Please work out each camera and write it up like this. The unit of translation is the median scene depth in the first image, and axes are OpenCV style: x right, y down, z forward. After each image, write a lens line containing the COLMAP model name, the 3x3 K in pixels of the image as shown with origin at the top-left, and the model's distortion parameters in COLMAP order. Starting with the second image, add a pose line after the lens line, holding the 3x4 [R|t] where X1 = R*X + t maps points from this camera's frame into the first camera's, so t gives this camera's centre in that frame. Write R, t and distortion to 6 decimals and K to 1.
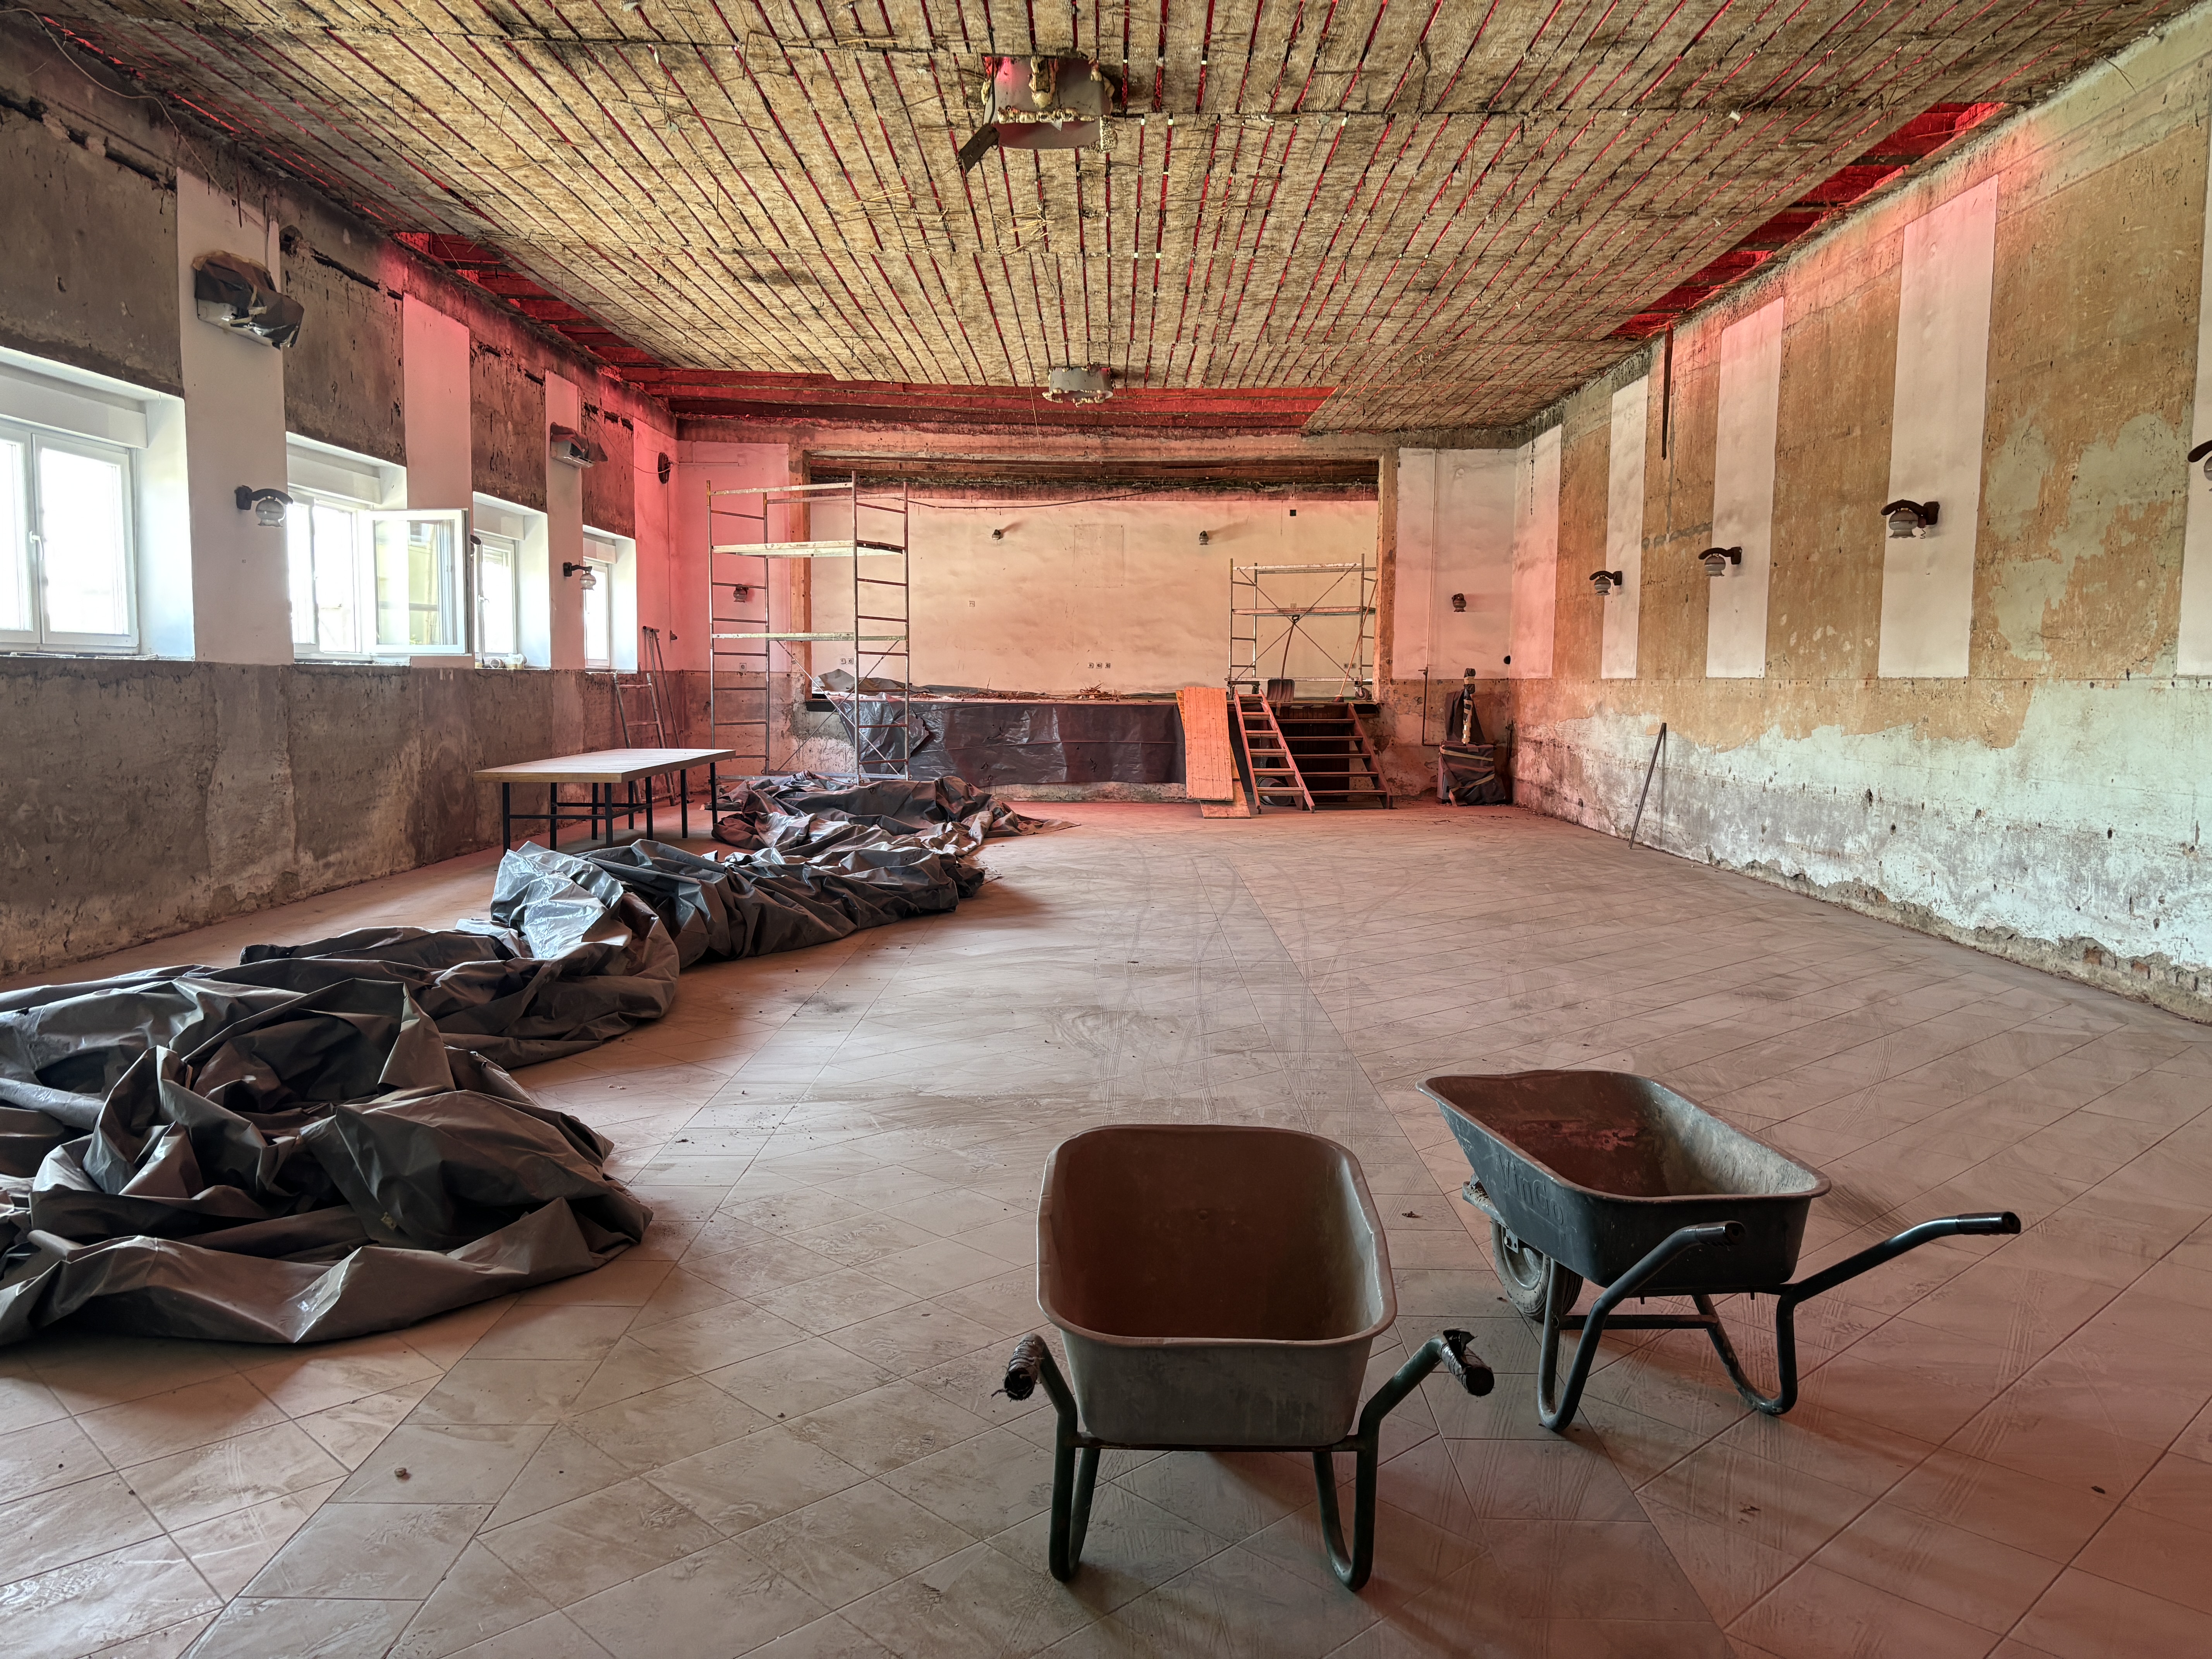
lens RADIAL K [[1668.5, 0, 1110.5], [0, 1668.5, 843.1], [0, 0, 1]] dist [0.044475, -0.009015]
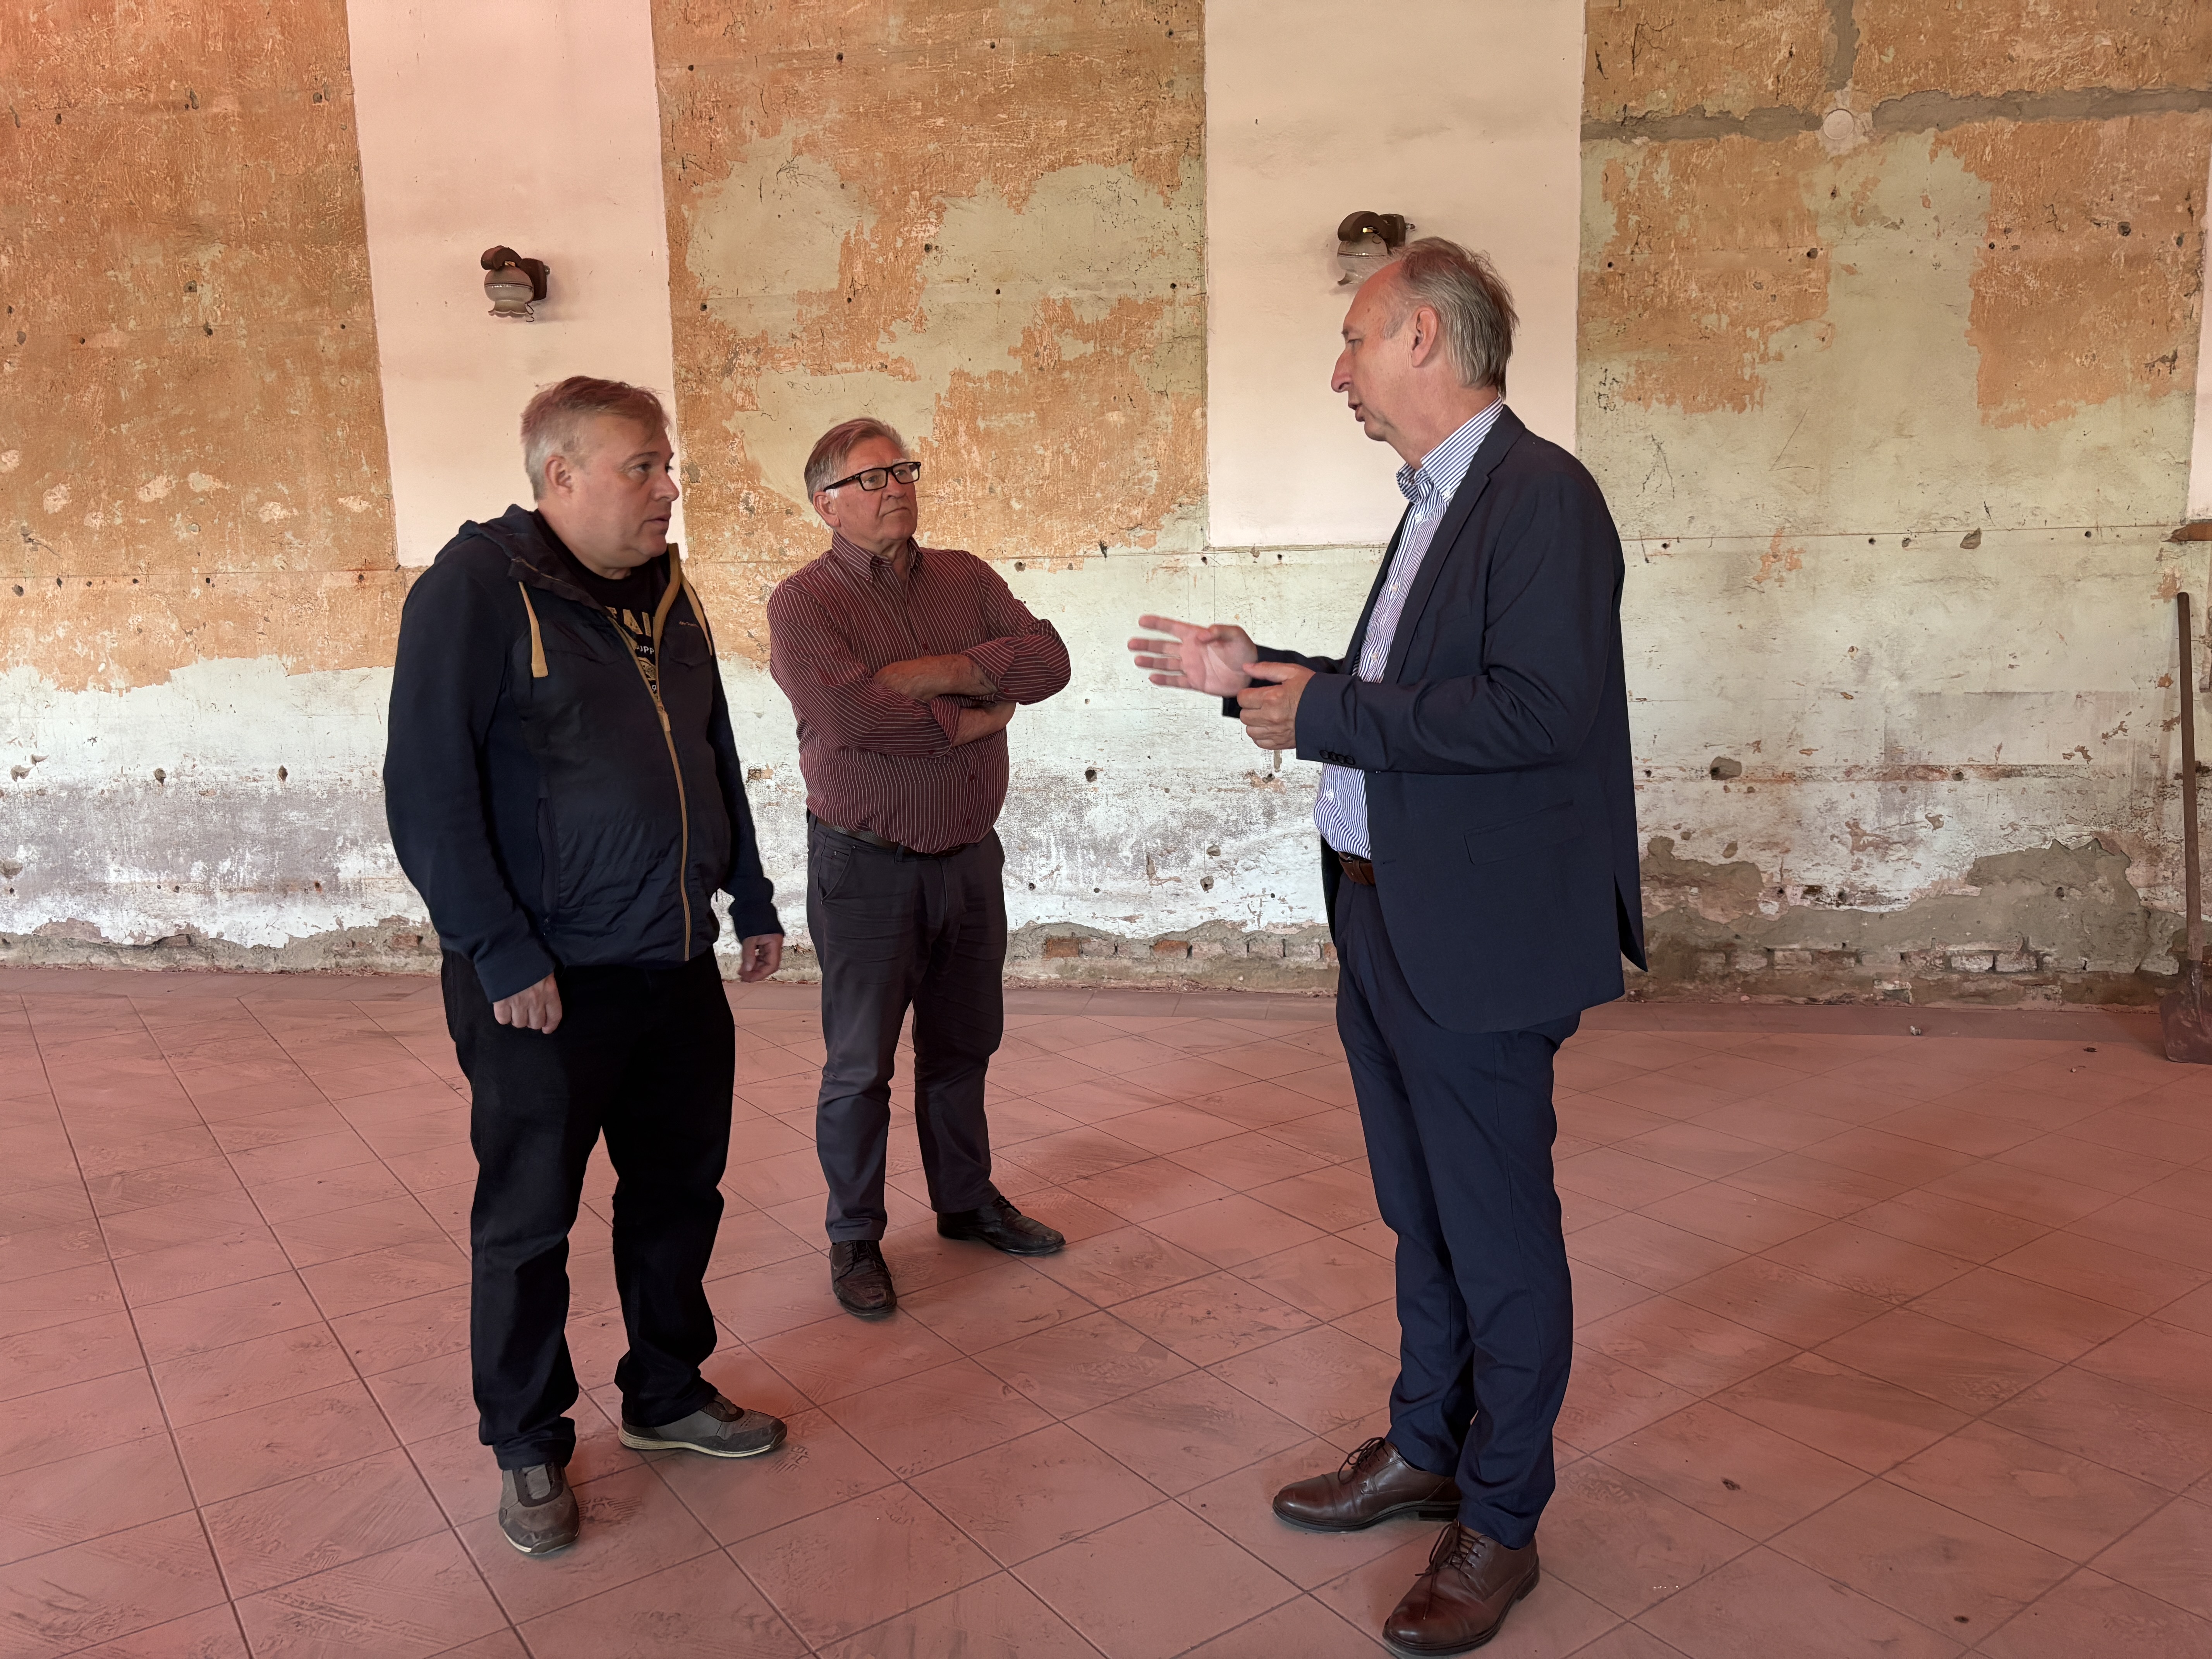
lens RADIAL K [[1651.9, 0, 1103.4], [0, 1651.9, 865.1], [0, 0, 1]] dist [0.062173, -0.065267]
pose [[0.167070, -0.171928, 0.970839, -0.066137], [0.118245, 0.981066, 0.153390, -0.053042], [-0.978829, 0.089170, 0.184236, 0.619266]]
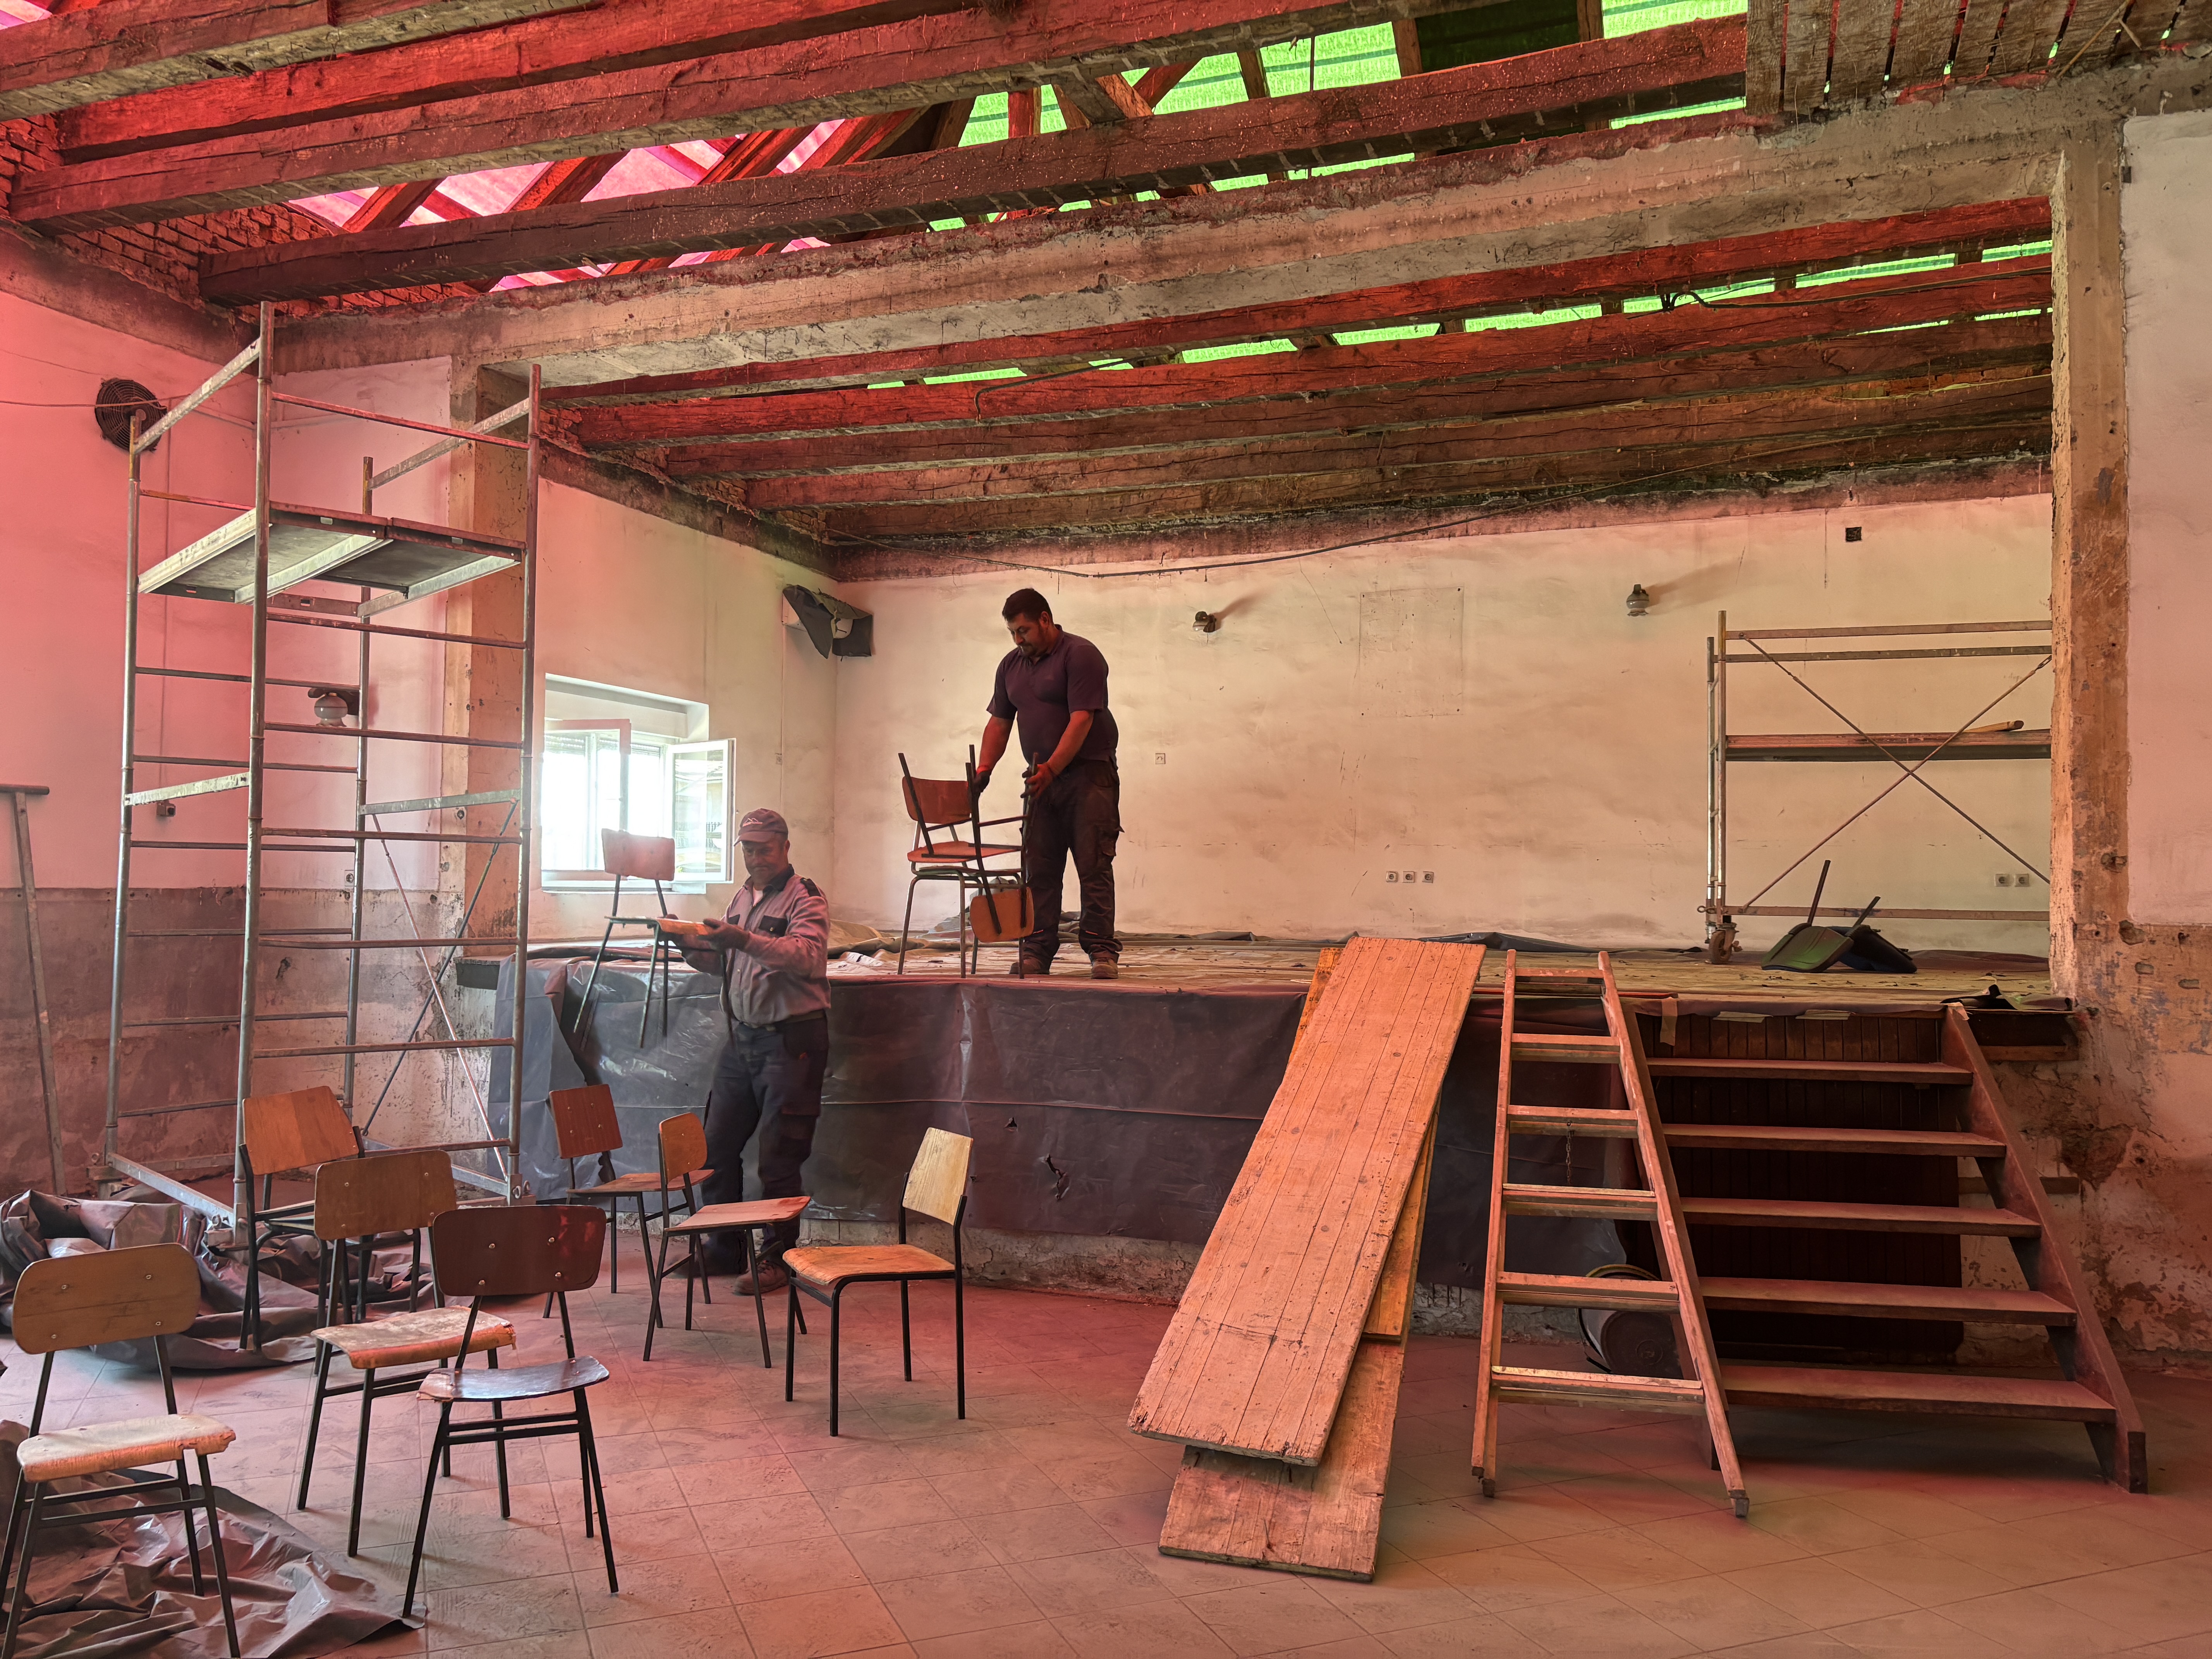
lens RADIAL K [[1683.9, 0, 1091.4], [0, 1683.9, 837.8], [0, 0, 1]] dist [0.004378, 0.001565]
pose [[0.924934, -0.009480, -0.380010, 0.204444], [-0.042643, 0.990791, -0.128510, -0.121164], [0.377729, 0.135068, 0.916012, 1.192745]]
